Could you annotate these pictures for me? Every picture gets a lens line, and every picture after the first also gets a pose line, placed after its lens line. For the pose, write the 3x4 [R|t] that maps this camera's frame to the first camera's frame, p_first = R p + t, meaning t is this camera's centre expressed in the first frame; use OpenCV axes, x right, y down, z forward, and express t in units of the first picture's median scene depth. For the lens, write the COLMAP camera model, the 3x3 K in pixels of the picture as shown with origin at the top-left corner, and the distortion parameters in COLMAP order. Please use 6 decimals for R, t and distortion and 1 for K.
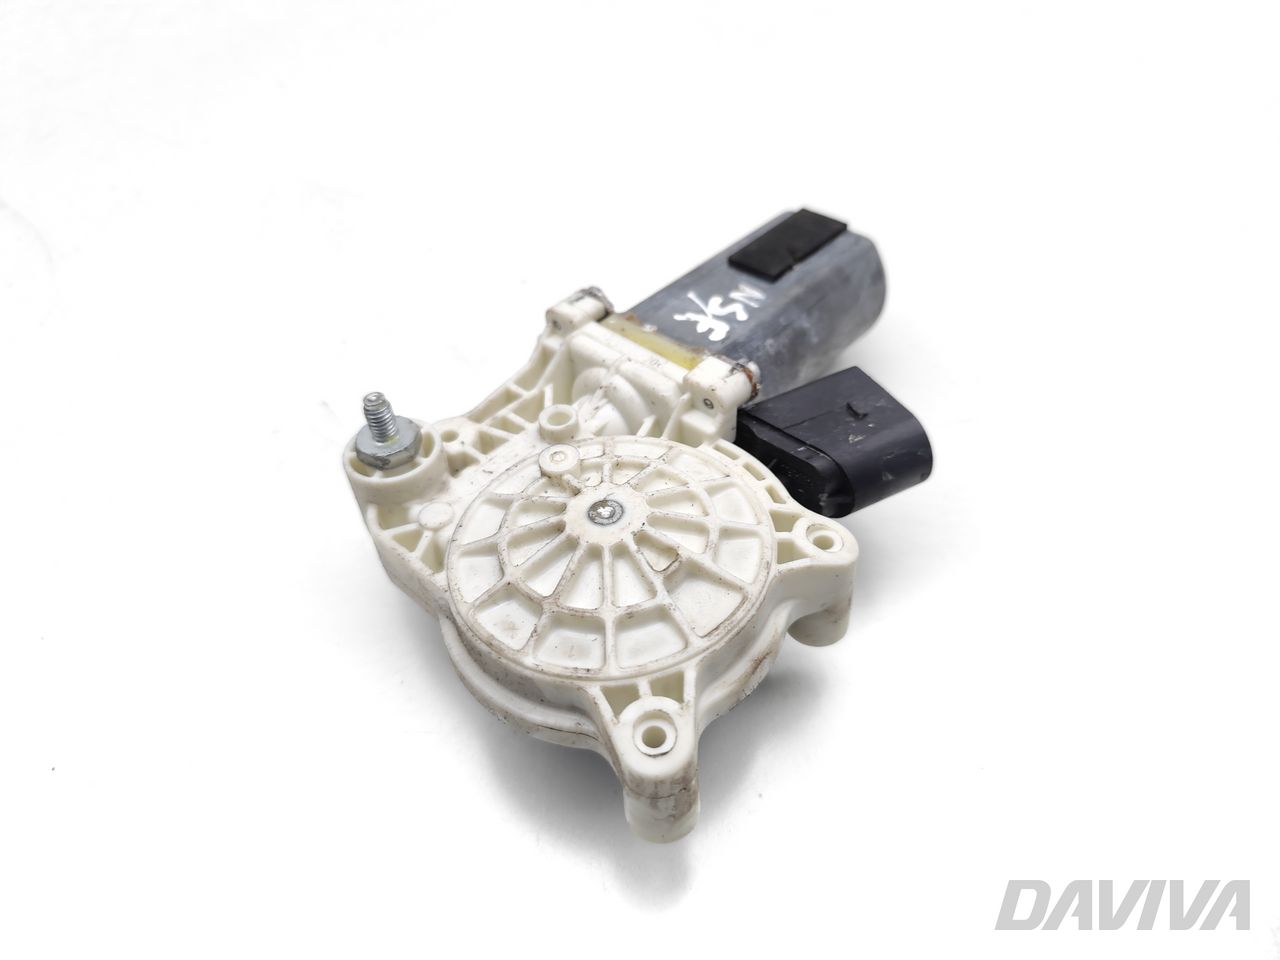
lens RADIAL K [[926.5, 0, 640.0], [0, 926.5, 480.0], [0, 0, 1]] dist [0.073813, -0.000741]
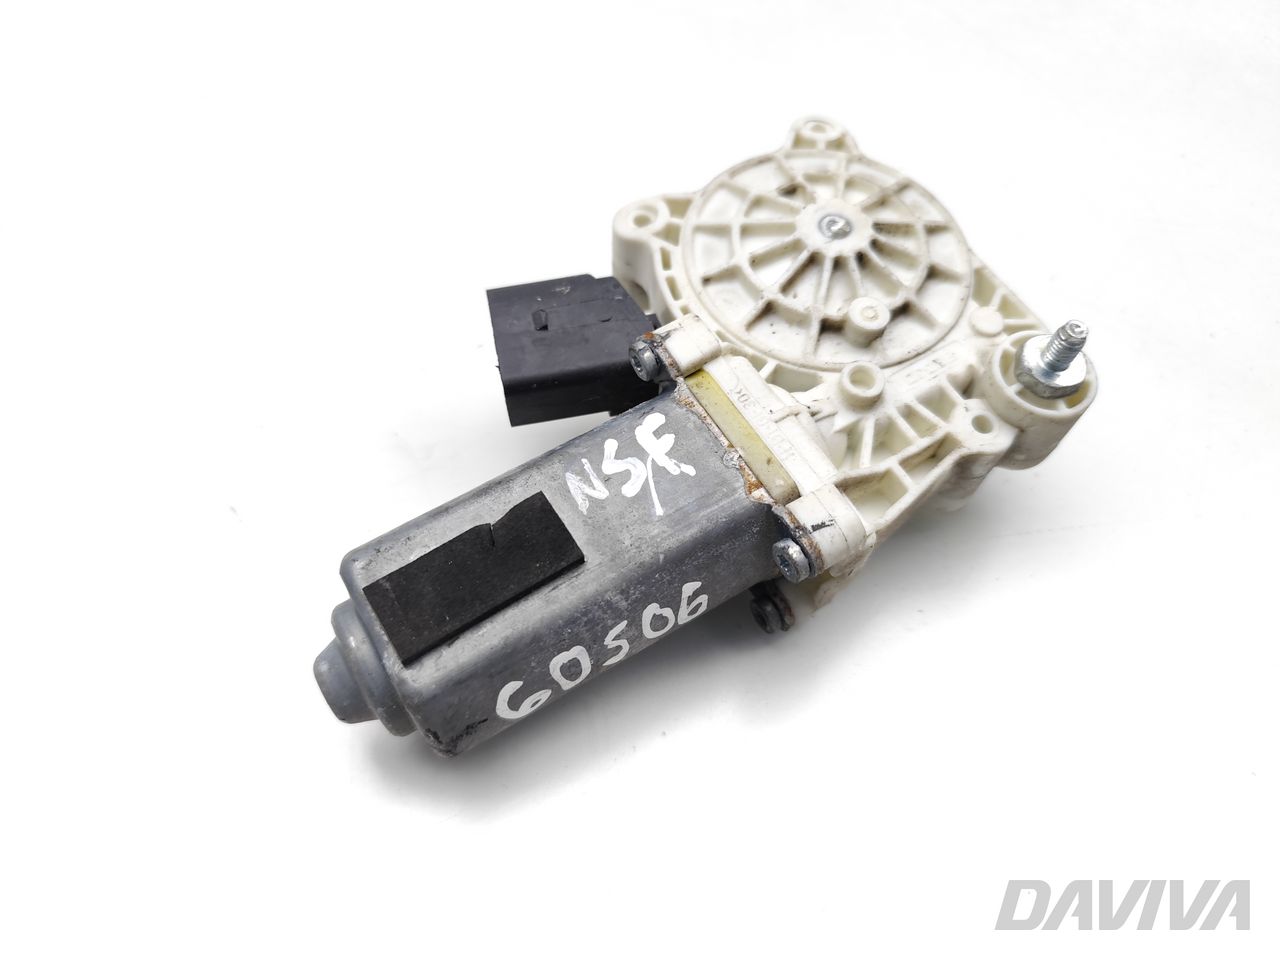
lens RADIAL K [[931.9, 0, 604.4], [0, 931.9, 450.0], [0, 0, 1]] dist [-0.049607, -0.002598]
pose [[-0.958698, -0.214288, 0.187028, -0.031503], [0.231910, -0.208222, 0.950190, -0.970290], [-0.164671, 0.954319, 0.249317, 0.868029]]
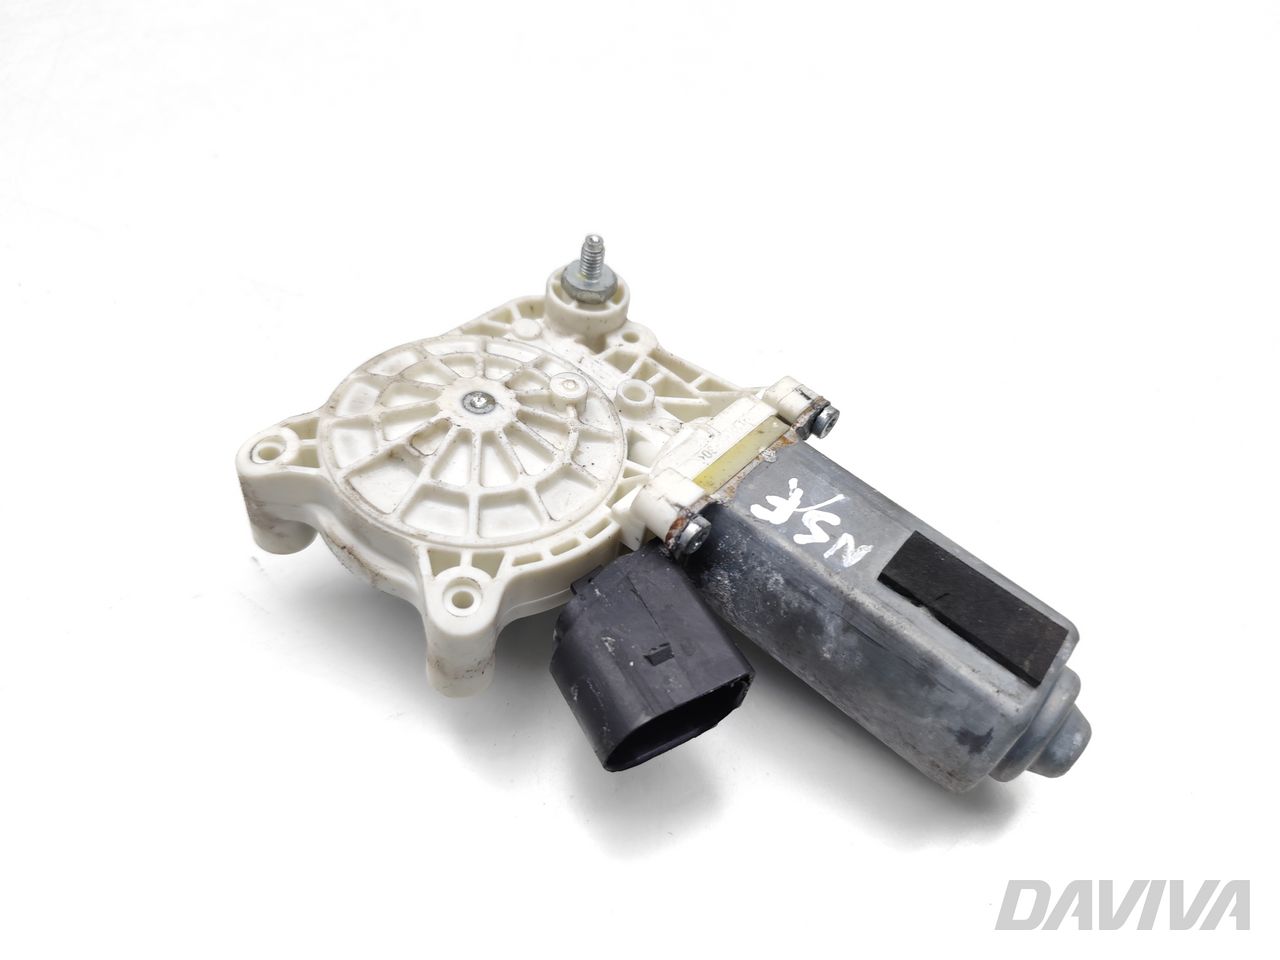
lens RADIAL K [[926.5, 0, 640.0], [0, 926.5, 480.0], [0, 0, 1]] dist [0.073813, -0.000741]
pose [[0.041399, 0.777980, -0.626924, 0.617384], [-0.793347, 0.407018, 0.452700, -0.486732], [0.607361, 0.478627, 0.634058, 0.393221]]
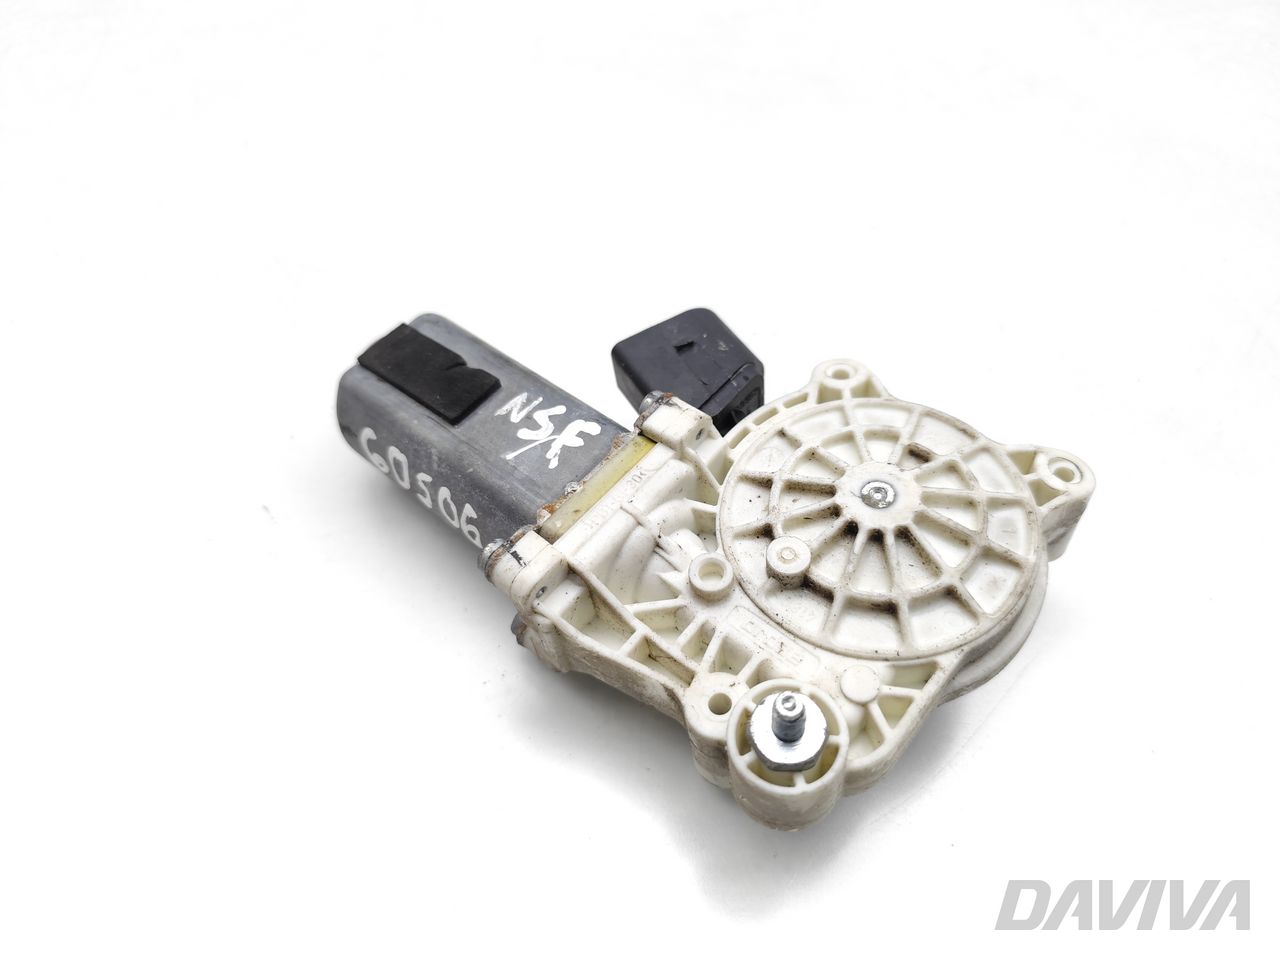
lens RADIAL K [[919.6, 0, 665.5], [0, 919.6, 475.8], [0, 0, 1]] dist [0.001770, 0.000032]
pose [[-0.042254, -0.763342, 0.644611, -0.572311], [0.754967, 0.398193, 0.521025, -0.584625], [-0.654400, 0.508675, 0.559473, 0.482013]]
